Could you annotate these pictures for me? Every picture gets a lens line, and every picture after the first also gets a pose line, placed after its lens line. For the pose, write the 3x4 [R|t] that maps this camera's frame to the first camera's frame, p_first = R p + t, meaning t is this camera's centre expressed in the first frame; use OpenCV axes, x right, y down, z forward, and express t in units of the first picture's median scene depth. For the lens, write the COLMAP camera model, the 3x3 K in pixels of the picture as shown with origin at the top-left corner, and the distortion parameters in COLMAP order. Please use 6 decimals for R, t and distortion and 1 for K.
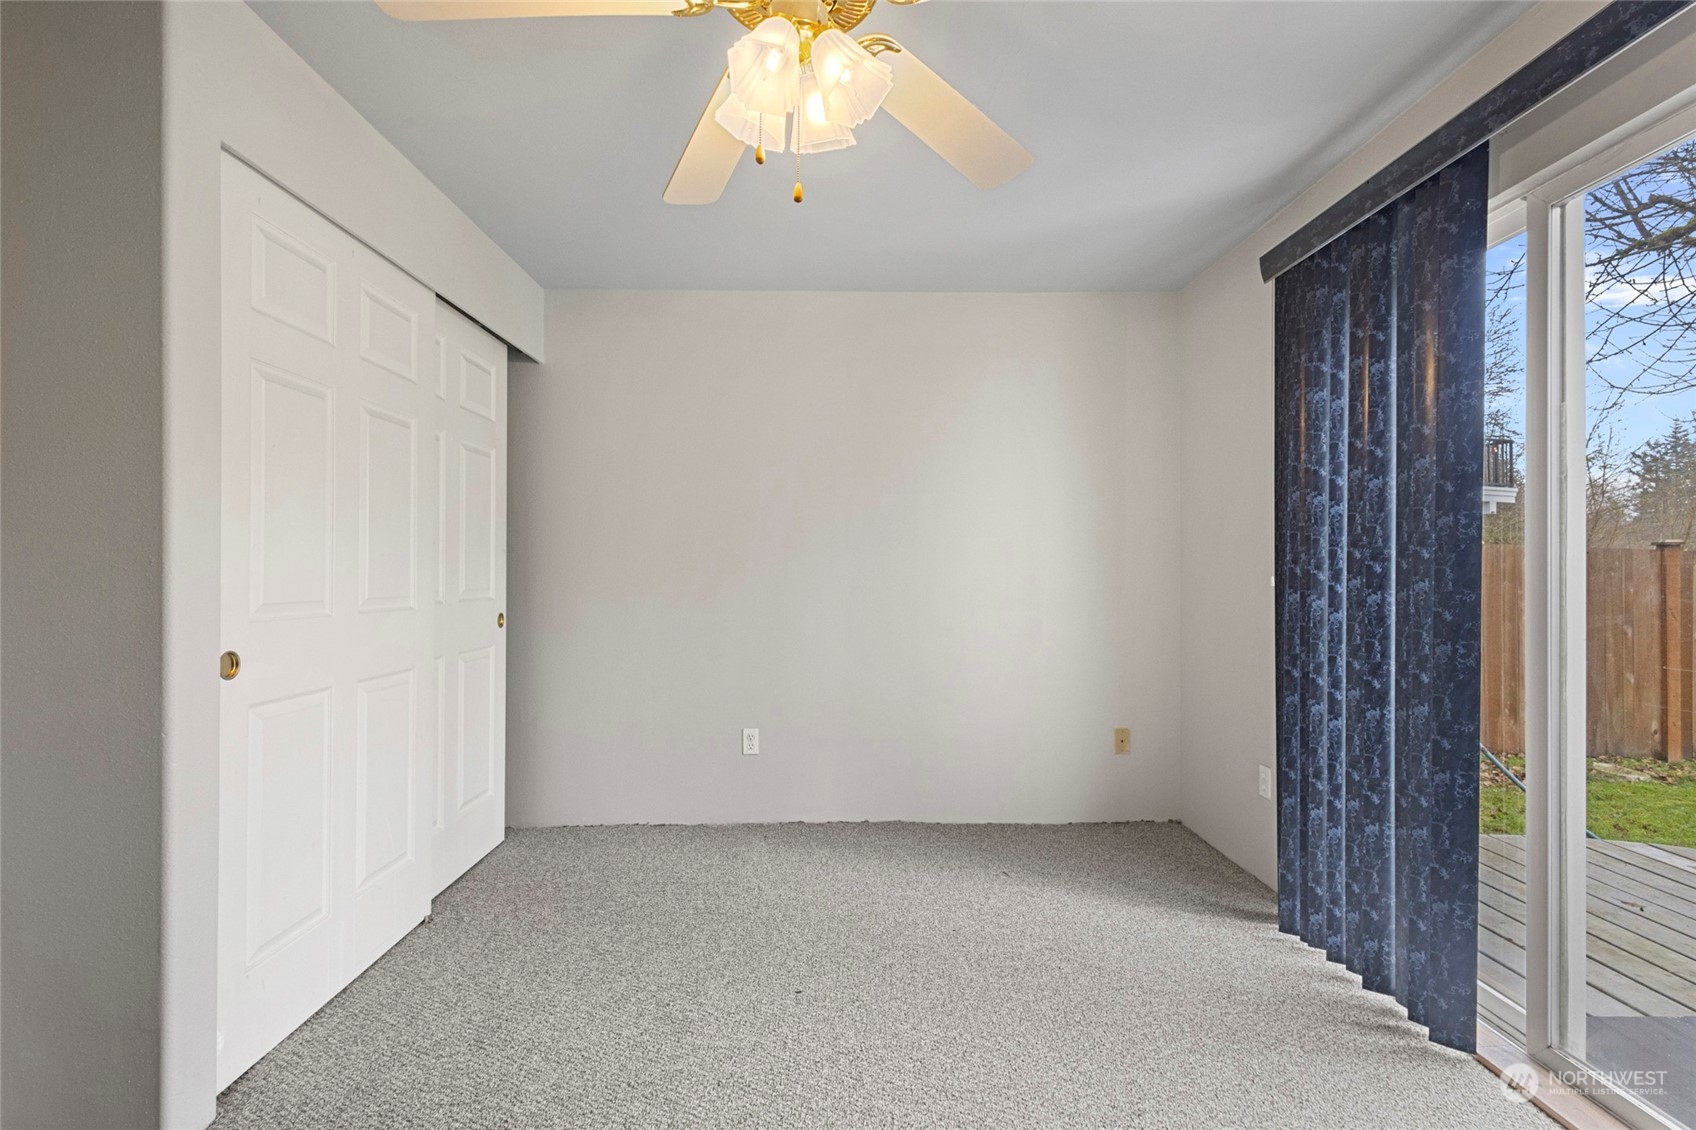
lens RADIAL K [[788.6, 0, 848.4], [0, 788.6, 554.4], [0, 0, 1]] dist [0.003091, -0.001235]
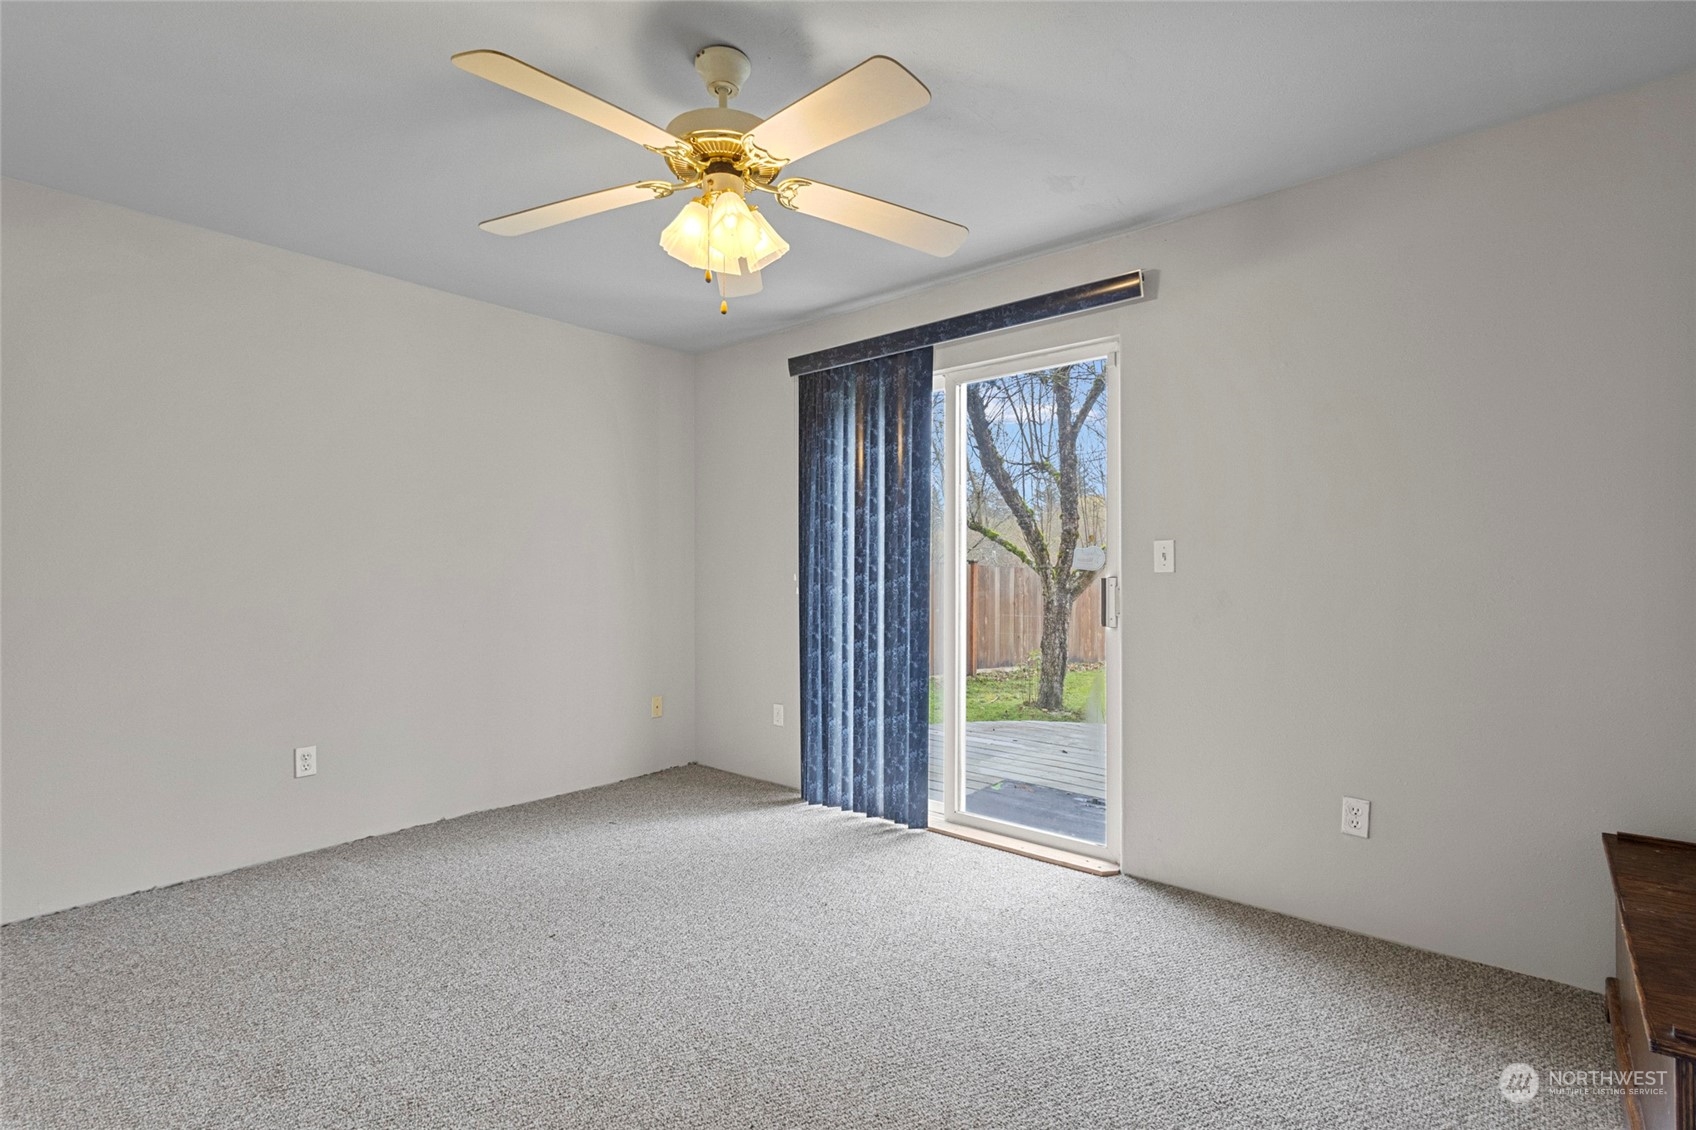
lens RADIAL K [[788.6, 0, 848.4], [0, 788.6, 554.4], [0, 0, 1]] dist [0.003091, -0.001235]
pose [[0.662821, 0.014910, 0.748630, -0.546201], [-0.015551, 0.999860, -0.006144, -0.002296], [-0.748617, -0.007570, 0.662960, -0.071417]]
